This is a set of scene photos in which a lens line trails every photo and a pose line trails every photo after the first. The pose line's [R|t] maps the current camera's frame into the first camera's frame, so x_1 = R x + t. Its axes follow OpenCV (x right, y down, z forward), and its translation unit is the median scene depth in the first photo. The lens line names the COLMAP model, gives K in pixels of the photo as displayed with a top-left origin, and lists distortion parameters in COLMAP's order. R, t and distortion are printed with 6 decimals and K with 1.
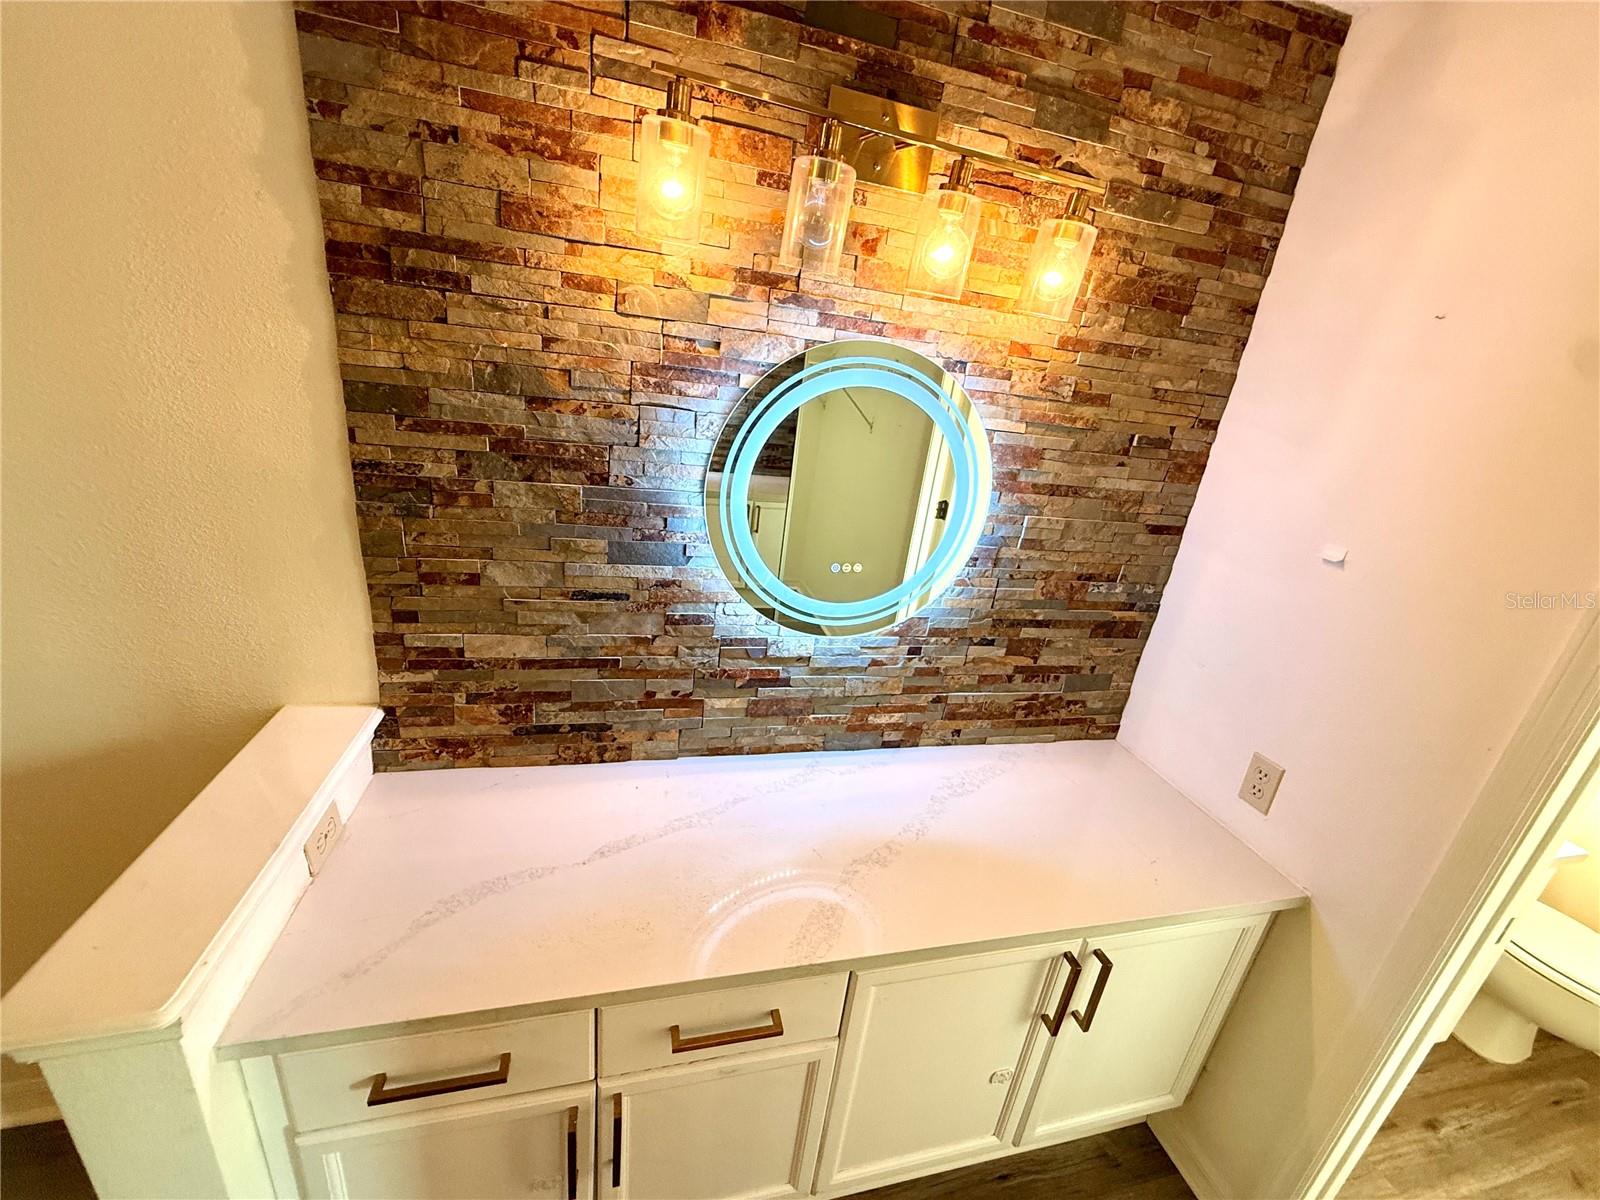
lens RADIAL K [[636.9, 0, 797.1], [0, 636.9, 605.2], [0, 0, 1]] dist [-0.000007, 0.000156]
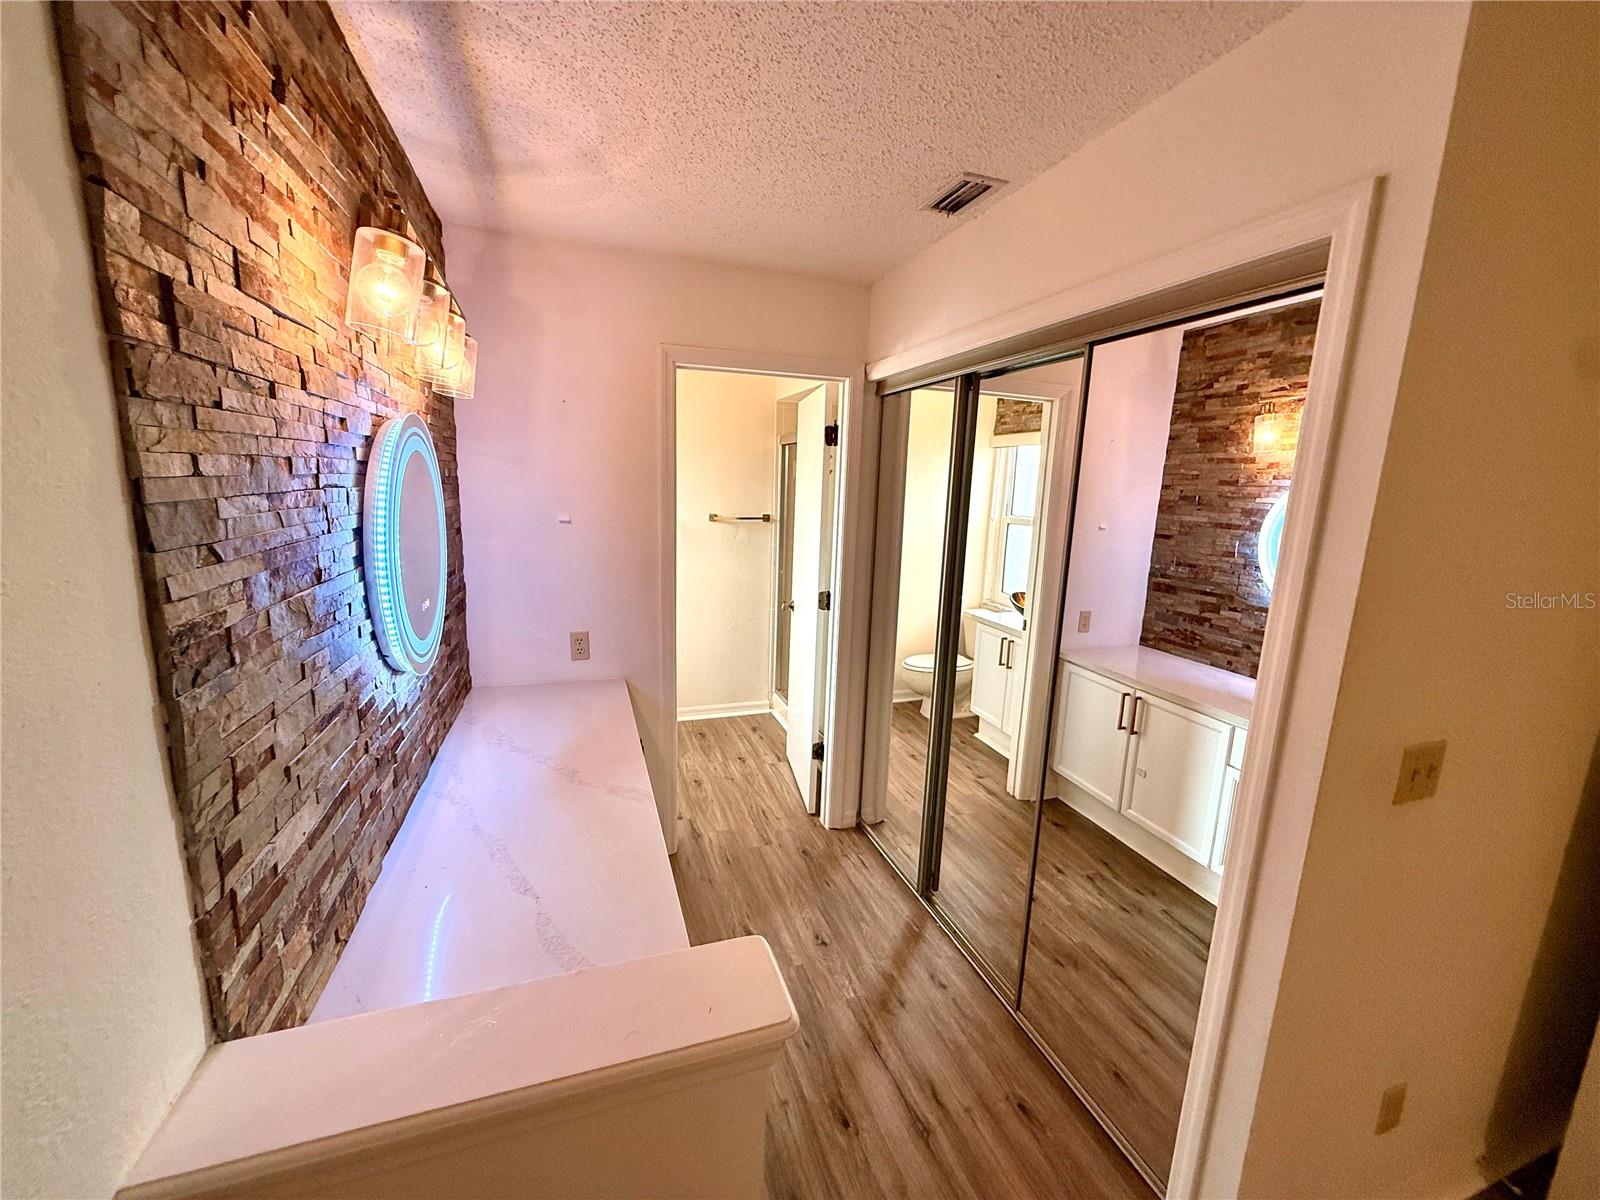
lens RADIAL K [[636.9, 0, 800.2], [0, 636.9, 598.7], [0, 0, 1]] dist [-0.000007, 0.000156]
pose [[-0.078483, -0.289128, 0.954068, -1.146152], [0.300716, 0.905576, 0.299170, -0.224510], [-0.950479, 0.310383, 0.015873, 0.364629]]
